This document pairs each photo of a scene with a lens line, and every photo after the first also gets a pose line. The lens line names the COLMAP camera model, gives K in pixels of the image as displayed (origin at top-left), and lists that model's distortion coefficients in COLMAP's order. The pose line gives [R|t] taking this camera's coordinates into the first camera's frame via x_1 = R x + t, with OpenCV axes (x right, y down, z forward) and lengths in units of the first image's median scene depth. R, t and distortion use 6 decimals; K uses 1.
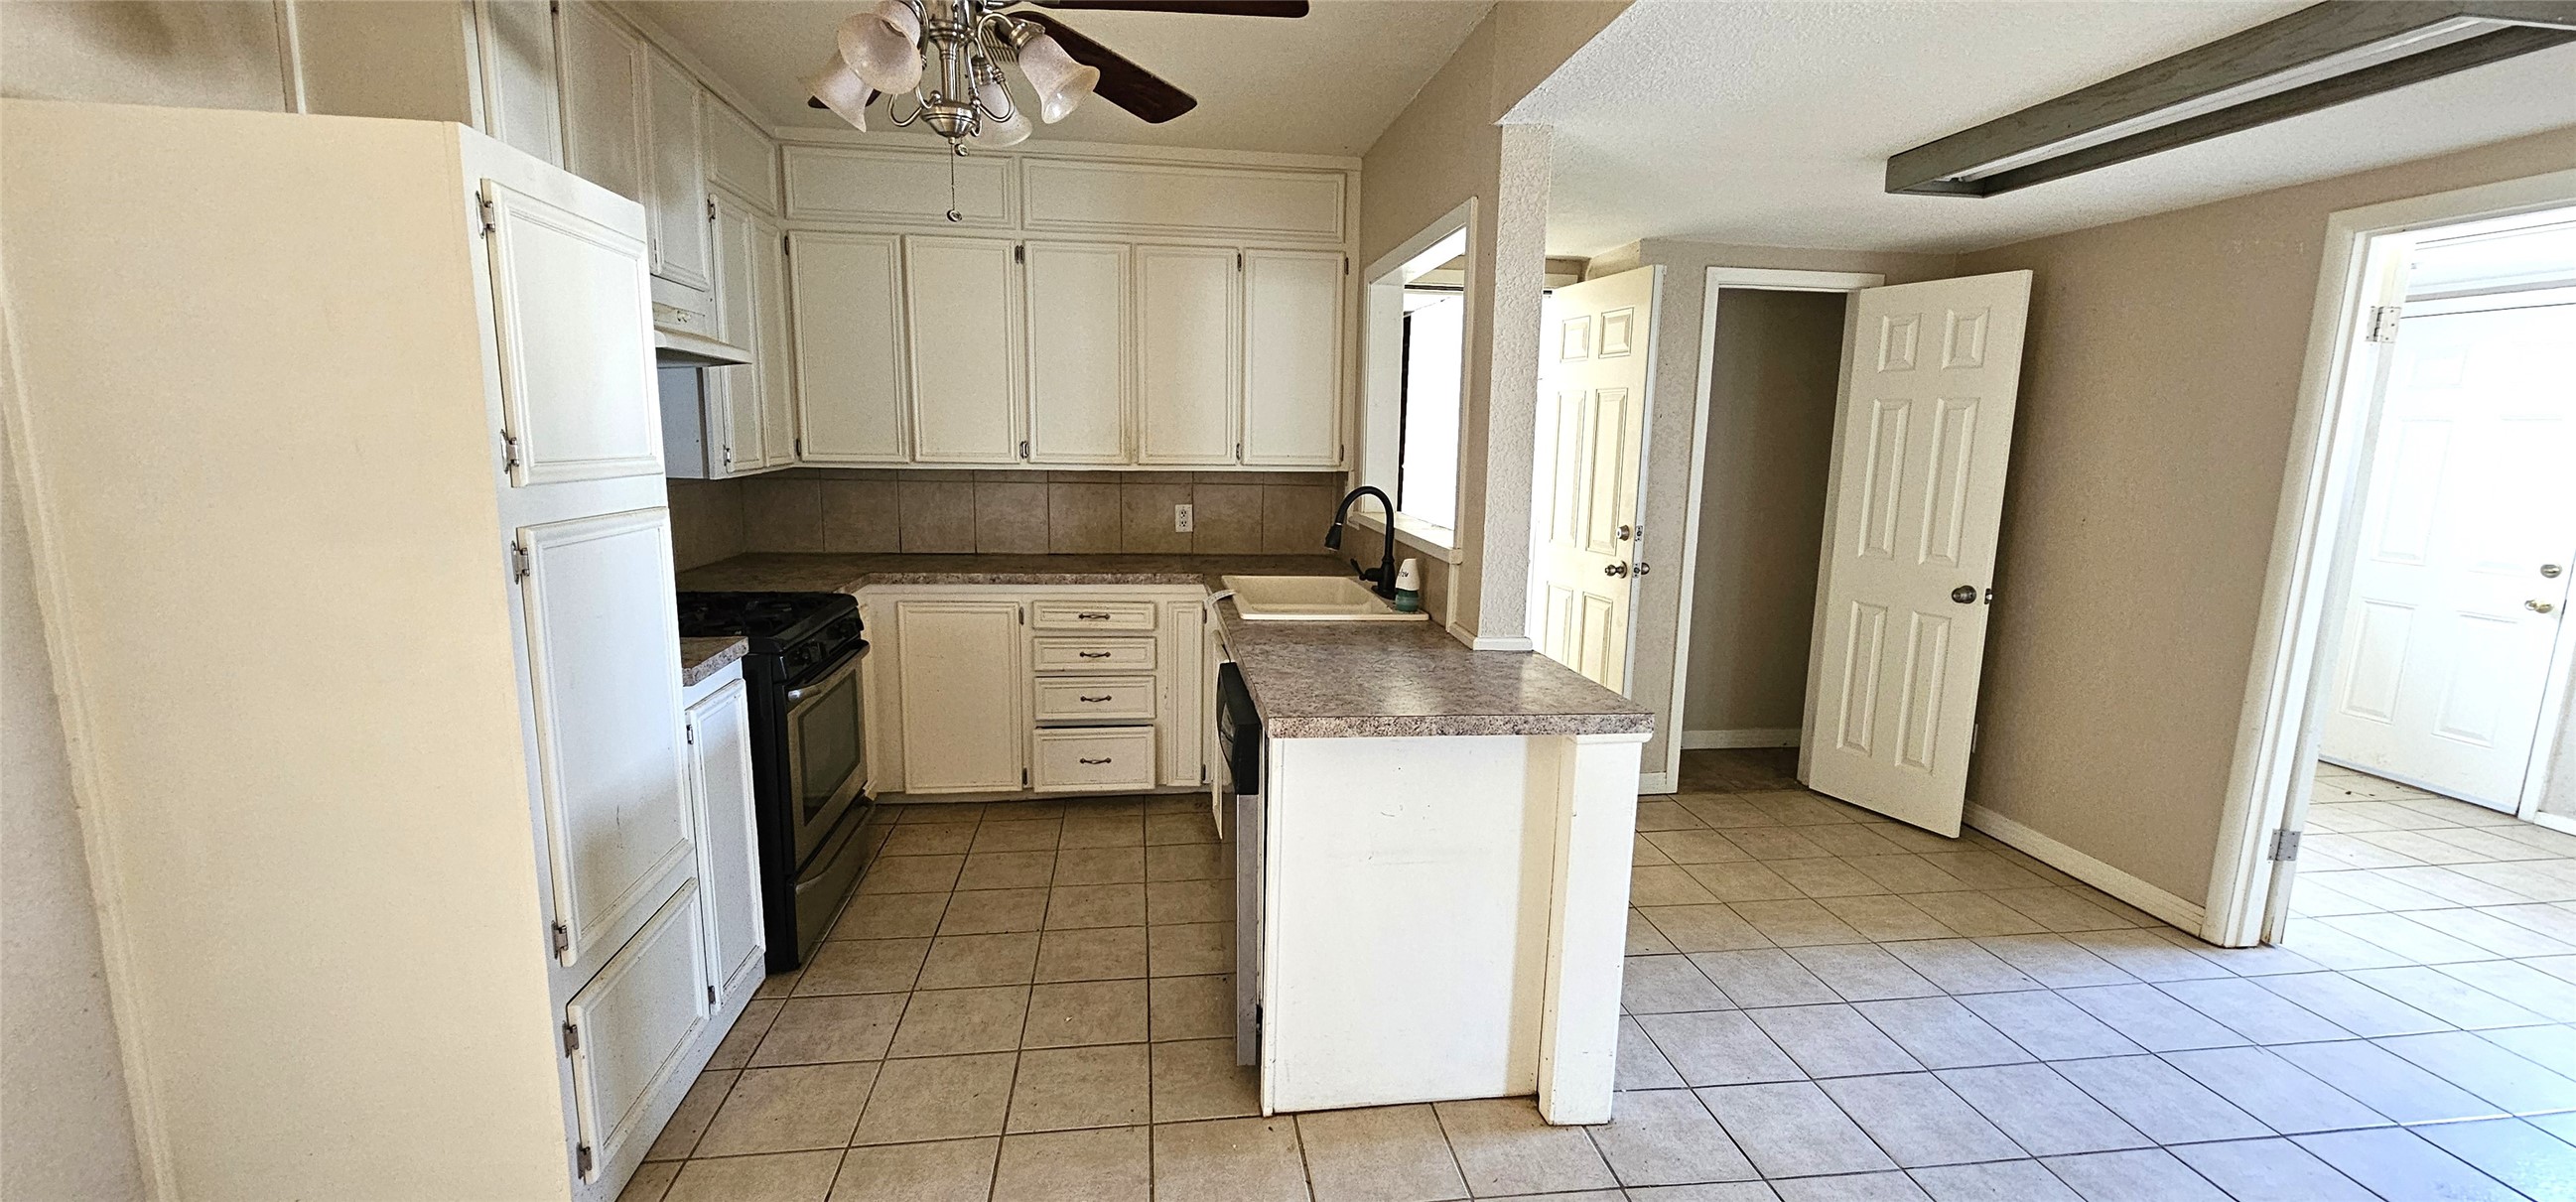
lens RADIAL K [[1052.8, 0, 1295.2], [0, 1052.8, 605.4], [0, 0, 1]] dist [-0.003323, 0.001029]
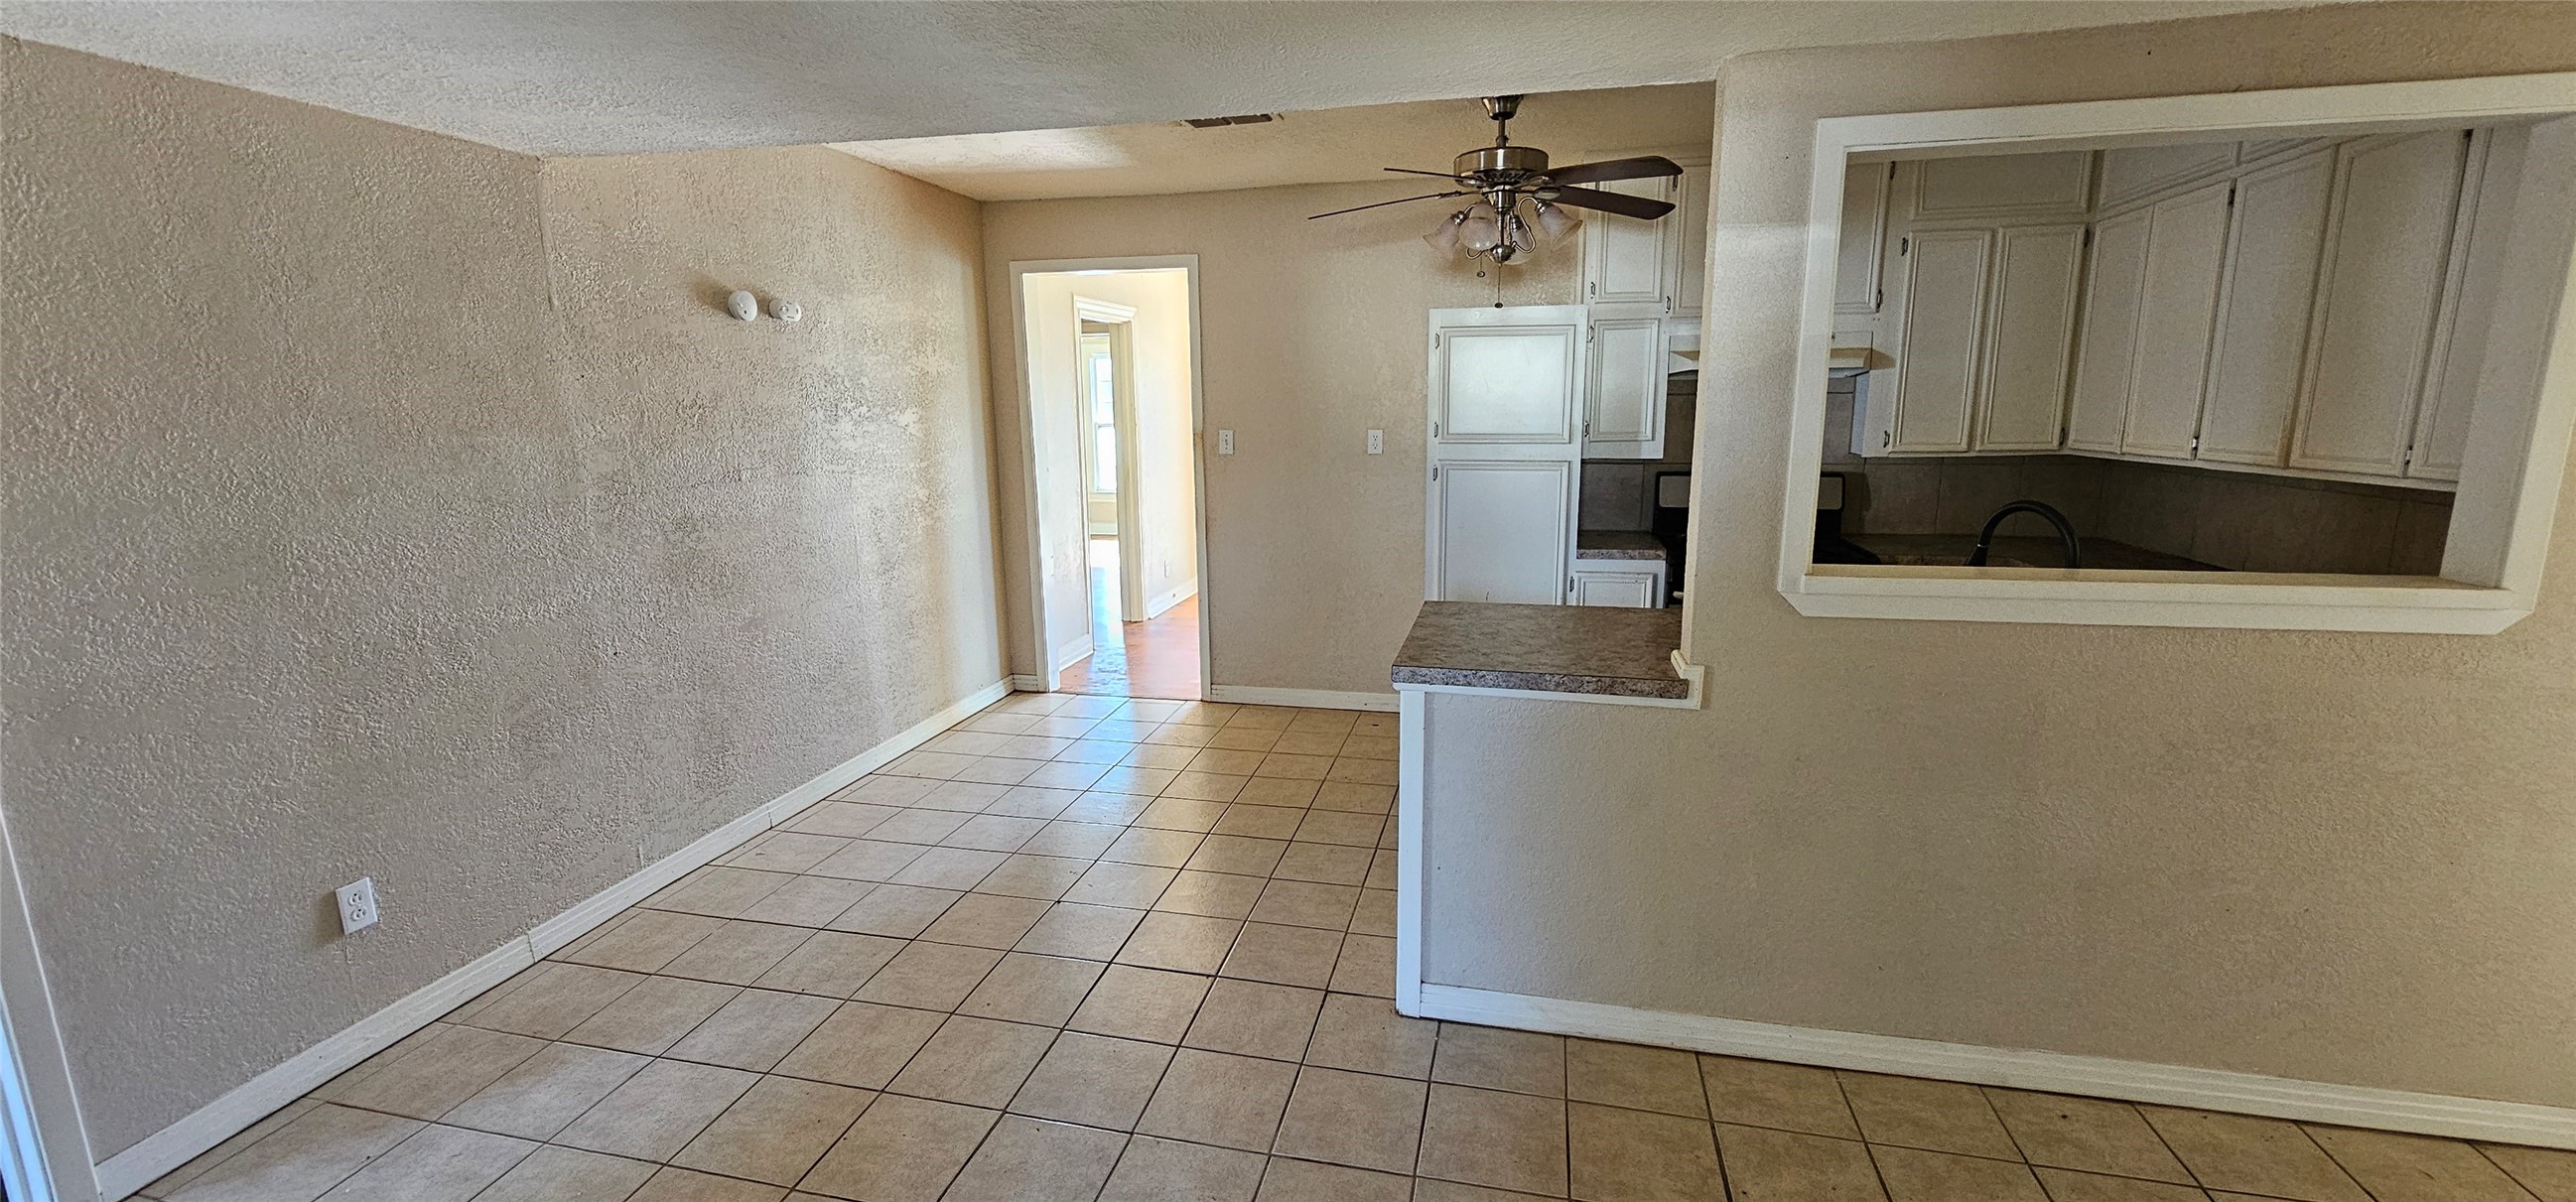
lens RADIAL K [[1052.8, 0, 1278.7], [0, 1052.8, 593.5], [0, 0, 1]] dist [-0.003323, 0.001029]
pose [[-0.371683, 0.152858, -0.915689, 0.813947], [-0.147551, 0.964087, 0.220829, -0.120112], [0.916559, 0.217189, -0.335780, 0.706742]]
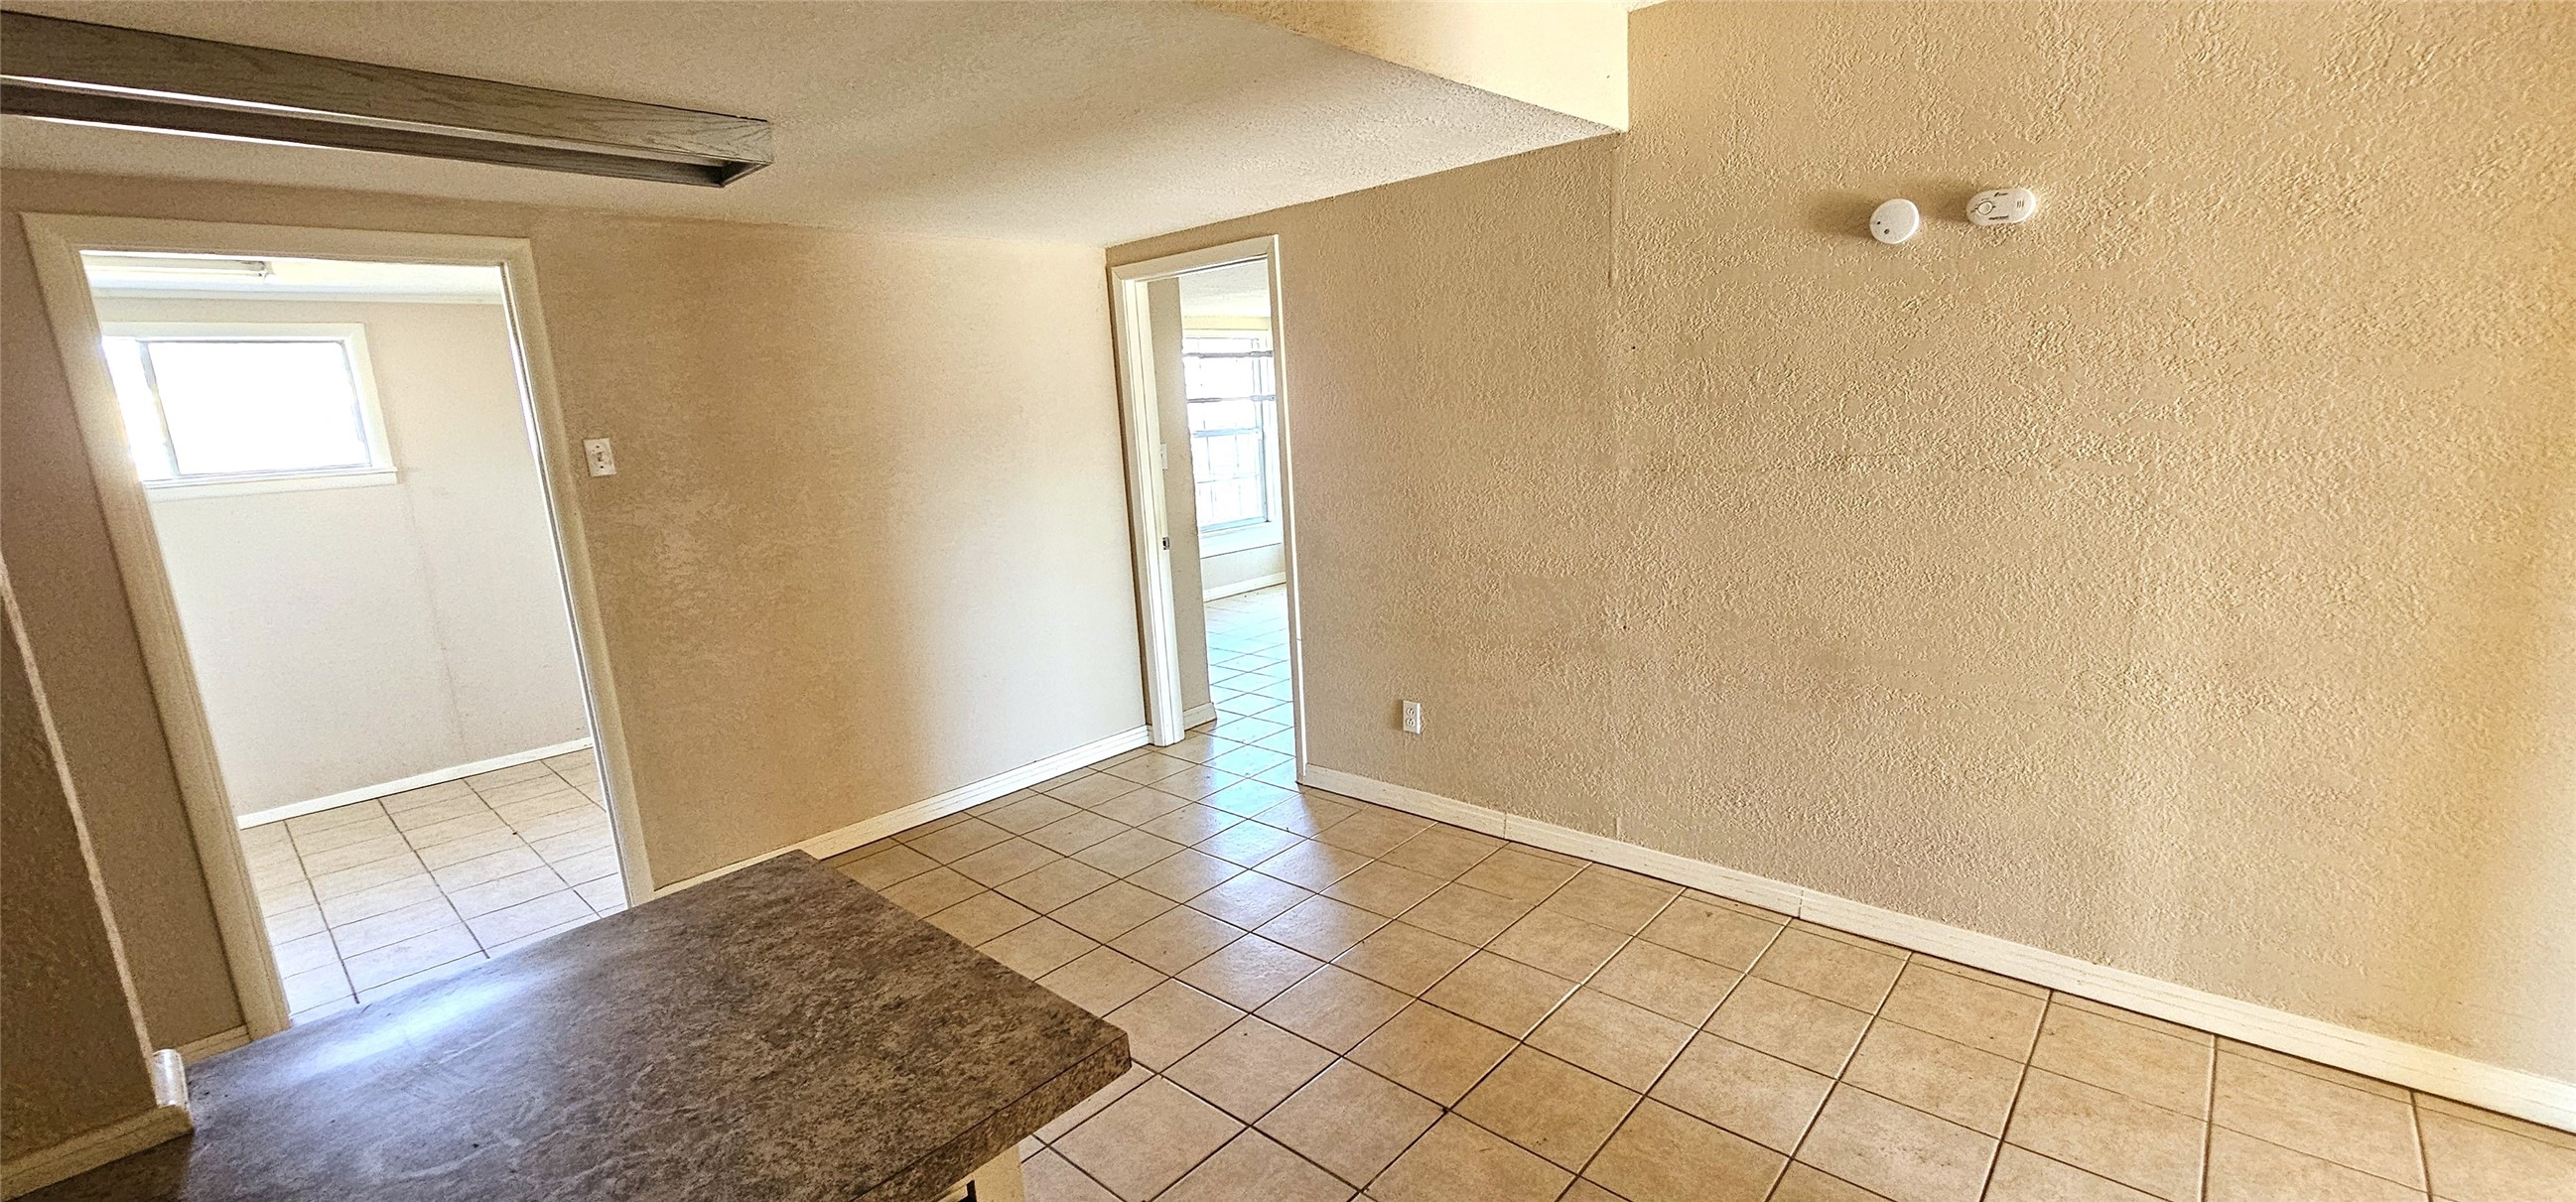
lens RADIAL K [[1052.8, 0, 1289.8], [0, 1052.8, 603.4], [0, 0, 1]] dist [-0.003323, 0.001029]
pose [[-0.628342, -0.134009, 0.766308, -0.239761], [0.171349, 0.937018, 0.304362, -0.128629], [-0.758832, 0.322549, -0.565806, 0.620515]]
